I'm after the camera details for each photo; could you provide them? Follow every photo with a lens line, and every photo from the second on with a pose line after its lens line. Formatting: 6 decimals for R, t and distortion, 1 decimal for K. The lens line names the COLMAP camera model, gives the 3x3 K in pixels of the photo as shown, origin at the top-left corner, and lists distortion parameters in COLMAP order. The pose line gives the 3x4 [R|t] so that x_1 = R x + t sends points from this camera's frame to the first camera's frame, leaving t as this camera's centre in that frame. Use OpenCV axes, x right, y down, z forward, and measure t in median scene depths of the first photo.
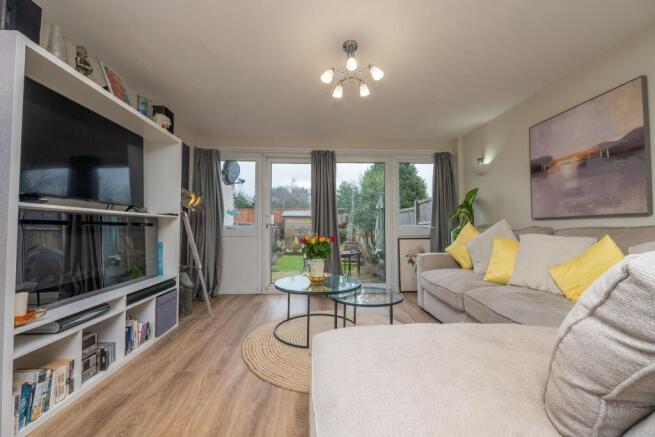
lens RADIAL K [[264.2, 0, 333.4], [0, 264.2, 219.0], [0, 0, 1]] dist [-0.014489, -0.000106]
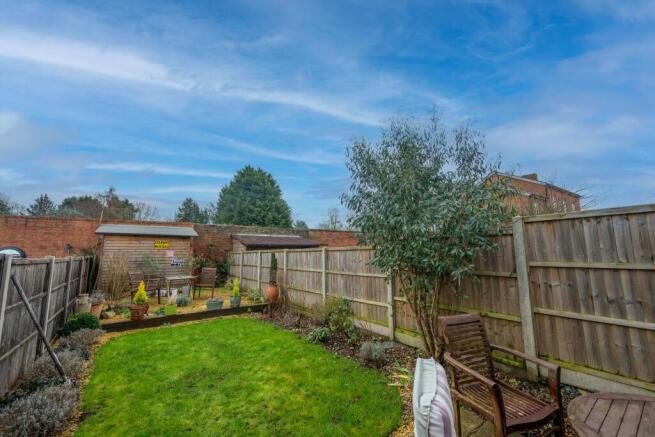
lens RADIAL K [[264.2, 0, 333.4], [0, 264.2, 219.0], [0, 0, 1]] dist [-0.014489, -0.000106]
pose [[0.842769, 0.060027, 0.534917, -0.857647], [-0.007244, 0.994937, -0.100236, 0.066620], [-0.538226, 0.080600, 0.838938, 3.682255]]
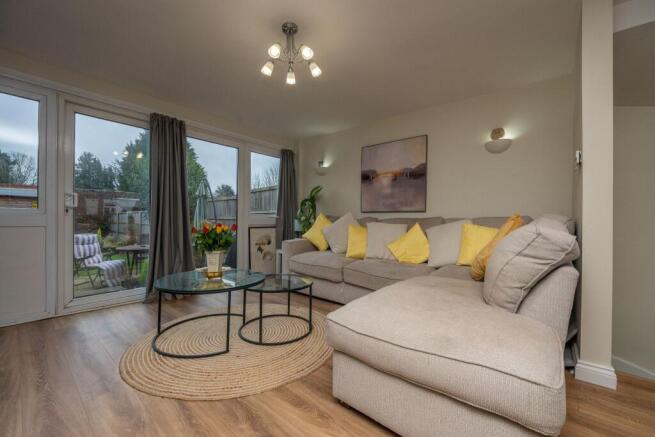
lens RADIAL K [[259.1, 0, 337.4], [0, 259.1, 221.1], [0, 0, 1]] dist [-0.013593, -0.000102]
pose [[0.679673, 0.007842, 0.733474, -0.375641], [-0.040135, 0.998842, 0.026512, 0.016947], [-0.732417, -0.047457, 0.679201, 0.138732]]
